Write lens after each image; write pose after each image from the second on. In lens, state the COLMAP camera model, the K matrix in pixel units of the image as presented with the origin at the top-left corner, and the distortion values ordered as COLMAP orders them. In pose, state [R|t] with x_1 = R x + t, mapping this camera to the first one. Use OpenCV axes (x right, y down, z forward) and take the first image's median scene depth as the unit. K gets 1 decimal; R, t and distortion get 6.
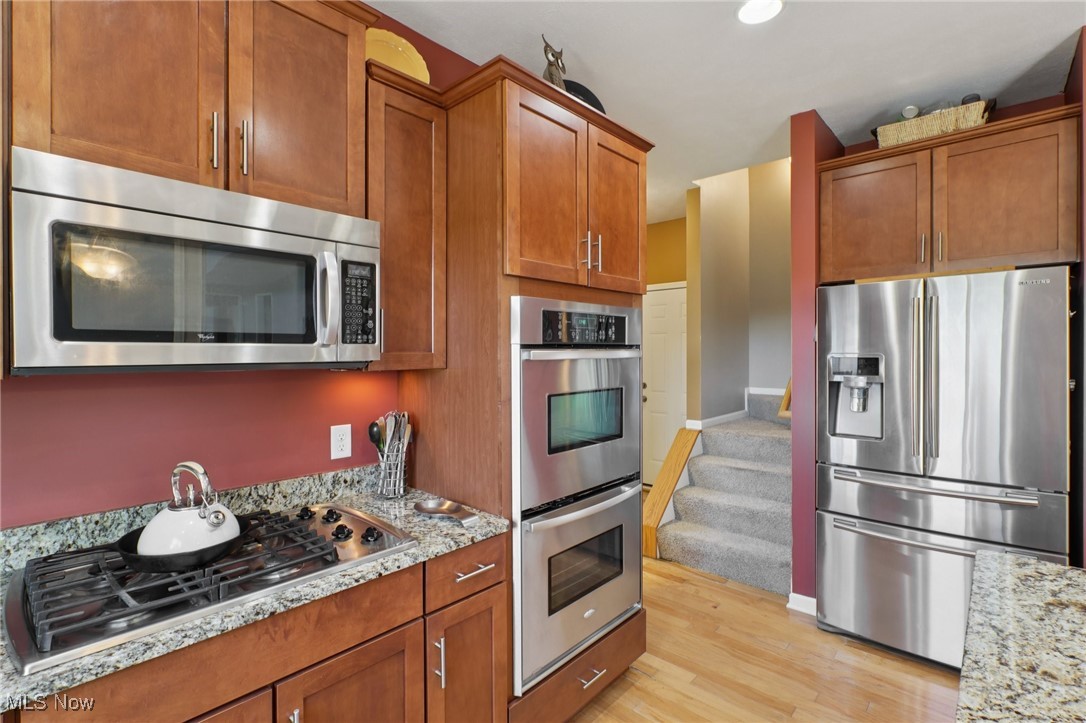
lens RADIAL K [[506.9, 0, 540.0], [0, 506.9, 356.8], [0, 0, 1]] dist [-0.008656, 0.001423]
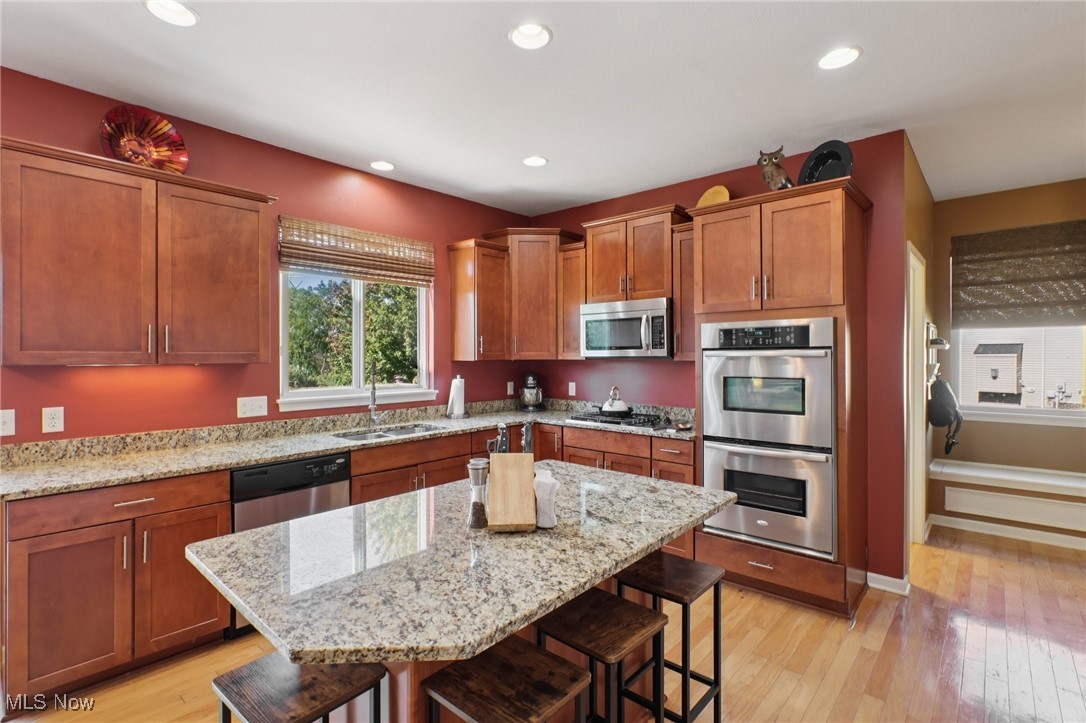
lens RADIAL K [[506.9, 0, 540.0], [0, 506.9, 356.8], [0, 0, 1]] dist [-0.008656, 0.001423]
pose [[0.015114, 0.009390, -0.999842, 1.925861], [-0.002510, 0.999953, 0.009353, -0.010074], [0.999883, 0.002368, 0.015137, 0.356250]]
